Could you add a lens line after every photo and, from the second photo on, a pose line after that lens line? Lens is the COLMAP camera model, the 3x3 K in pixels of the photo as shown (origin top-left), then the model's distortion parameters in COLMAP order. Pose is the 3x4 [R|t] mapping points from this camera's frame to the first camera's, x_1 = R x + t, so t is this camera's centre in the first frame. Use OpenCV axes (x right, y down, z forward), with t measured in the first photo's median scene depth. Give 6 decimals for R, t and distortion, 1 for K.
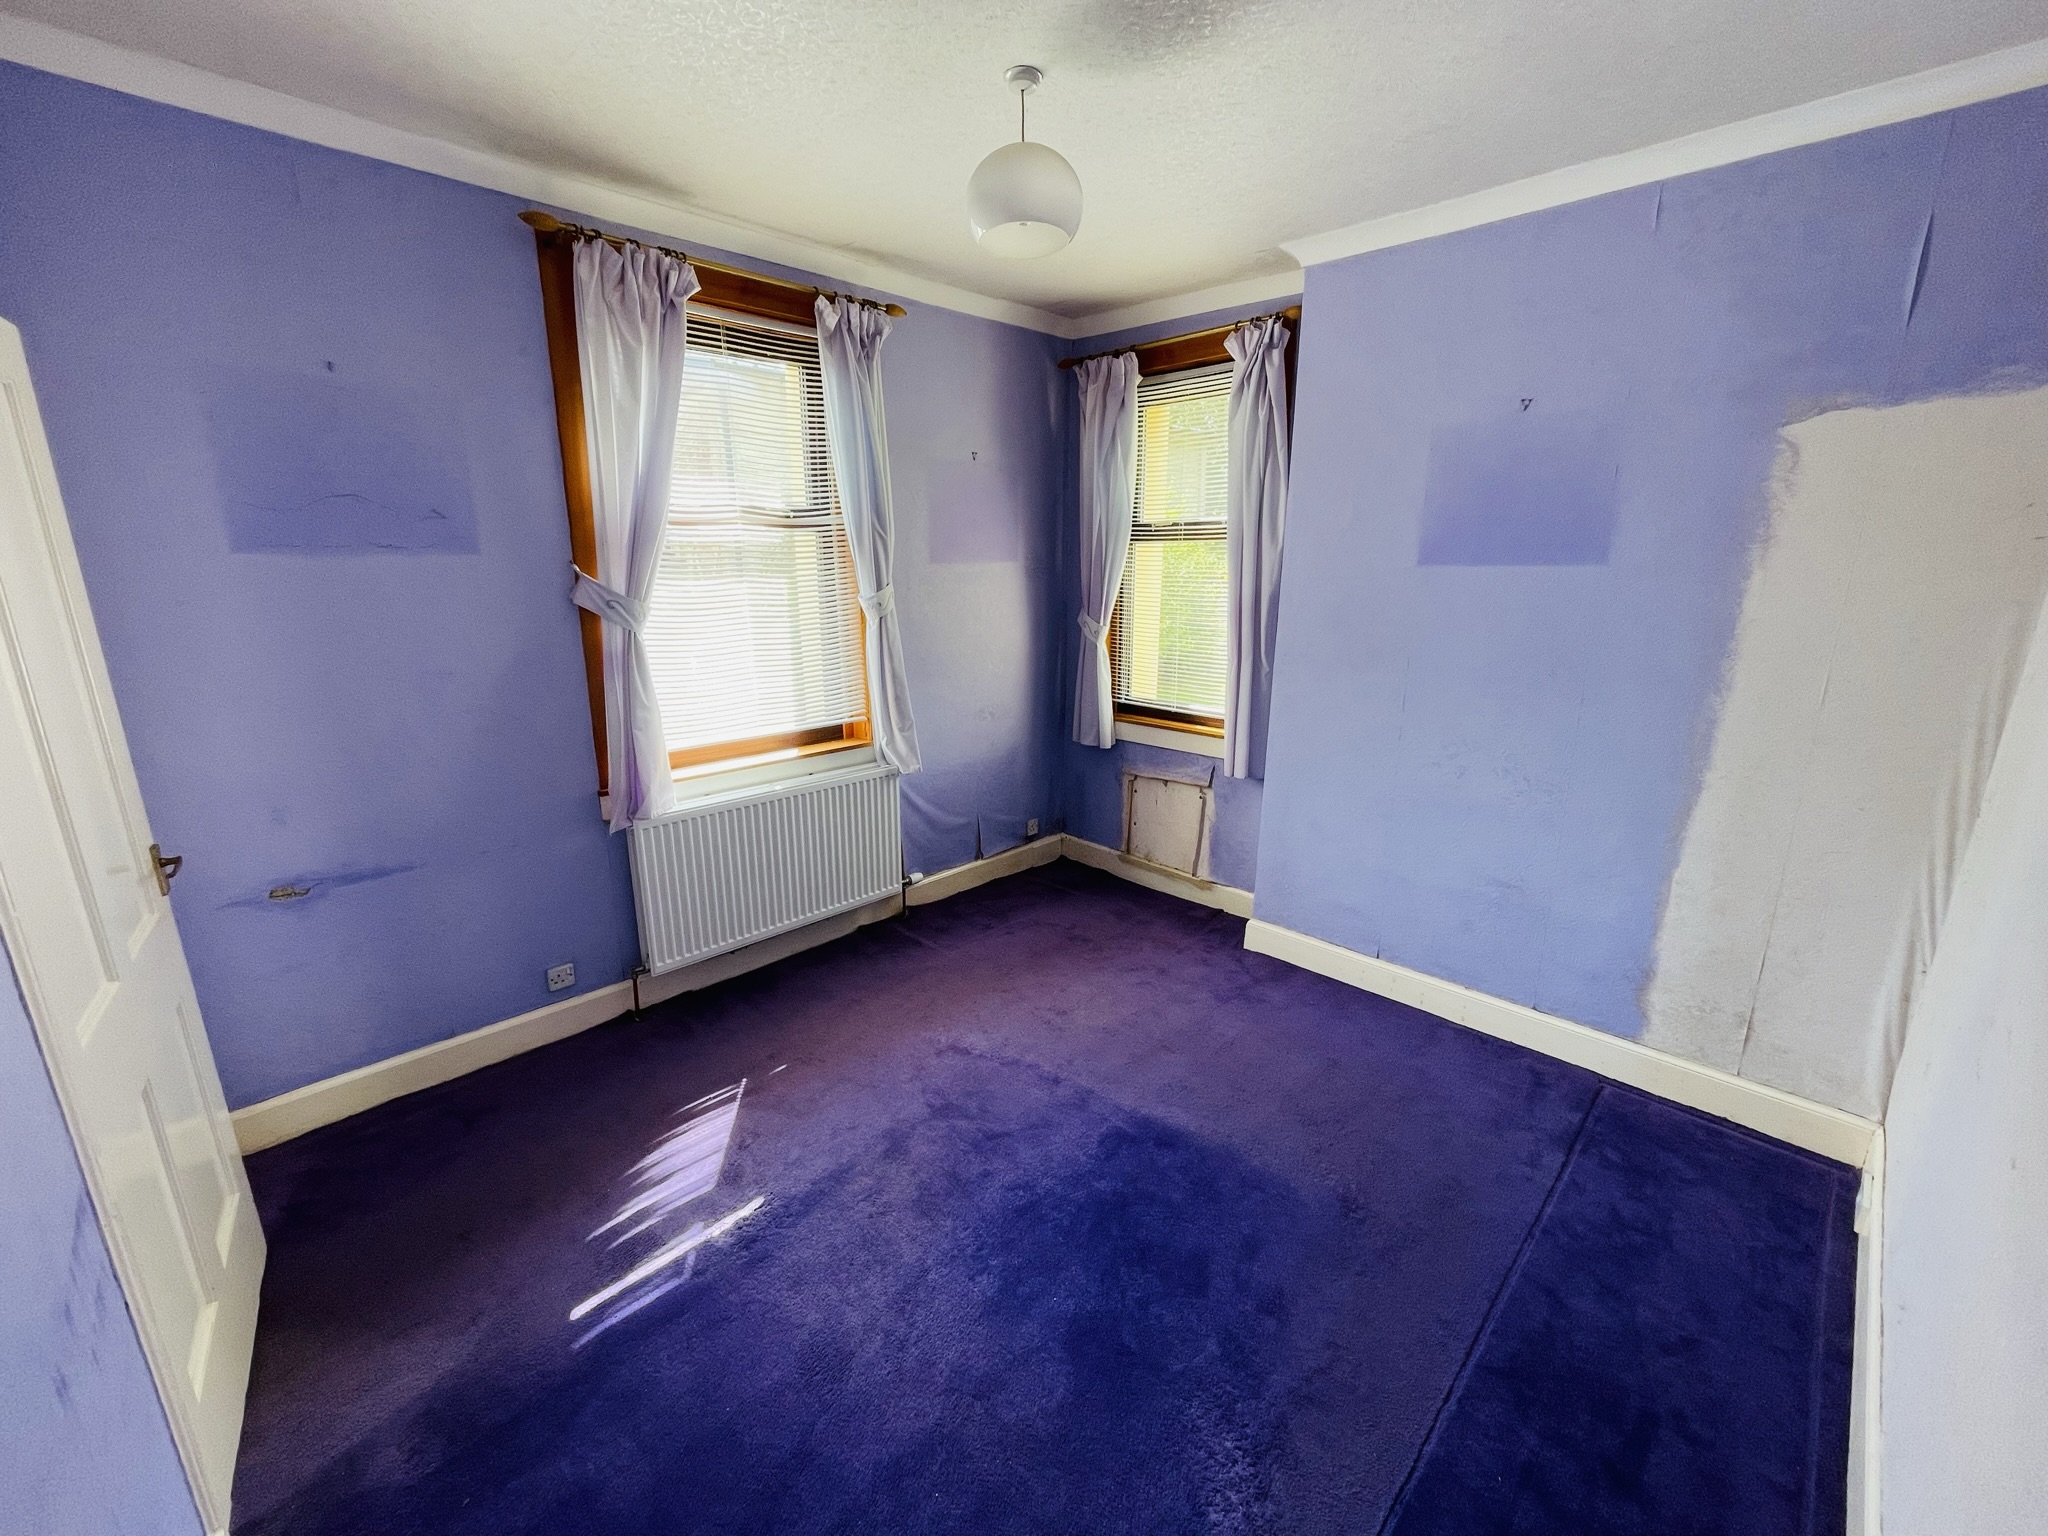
lens RADIAL K [[822.2, 0, 1024.0], [0, 822.2, 768.0], [0, 0, 1]] dist [0.000757, 0.000127]
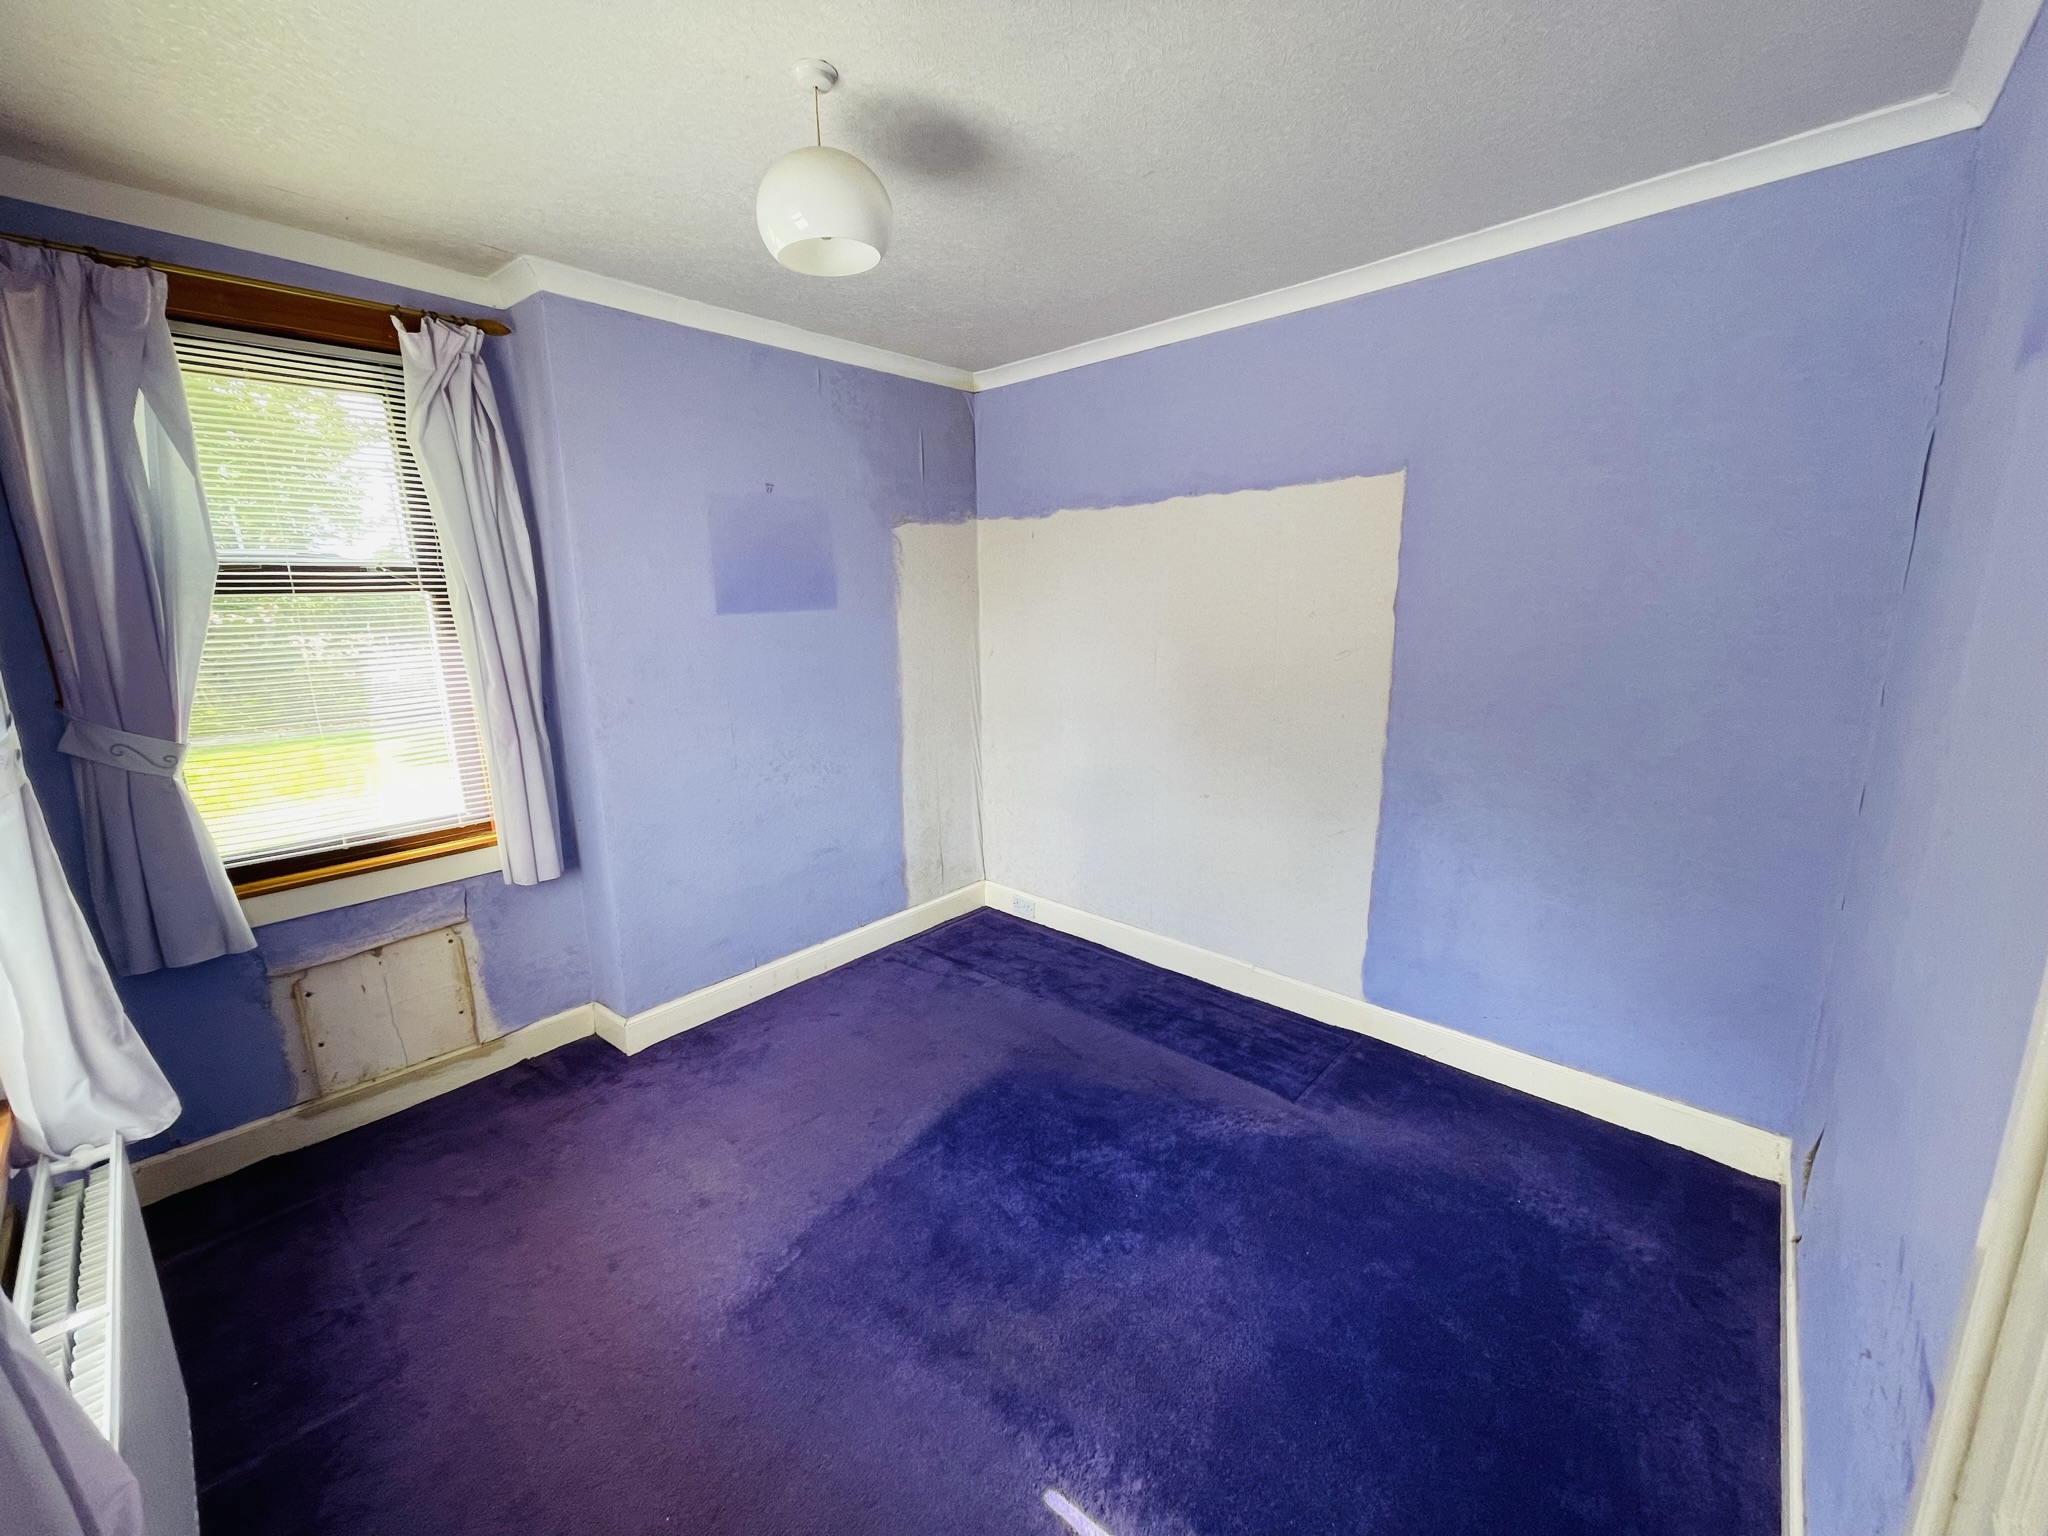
lens RADIAL K [[822.2, 0, 1024.0], [0, 822.2, 768.0], [0, 0, 1]] dist [0.000757, 0.000127]
pose [[-0.049591, -0.207609, 0.976954, -0.581874], [0.270085, 0.938927, 0.213238, -0.150159], [-0.961559, 0.274435, 0.009510, 0.551979]]
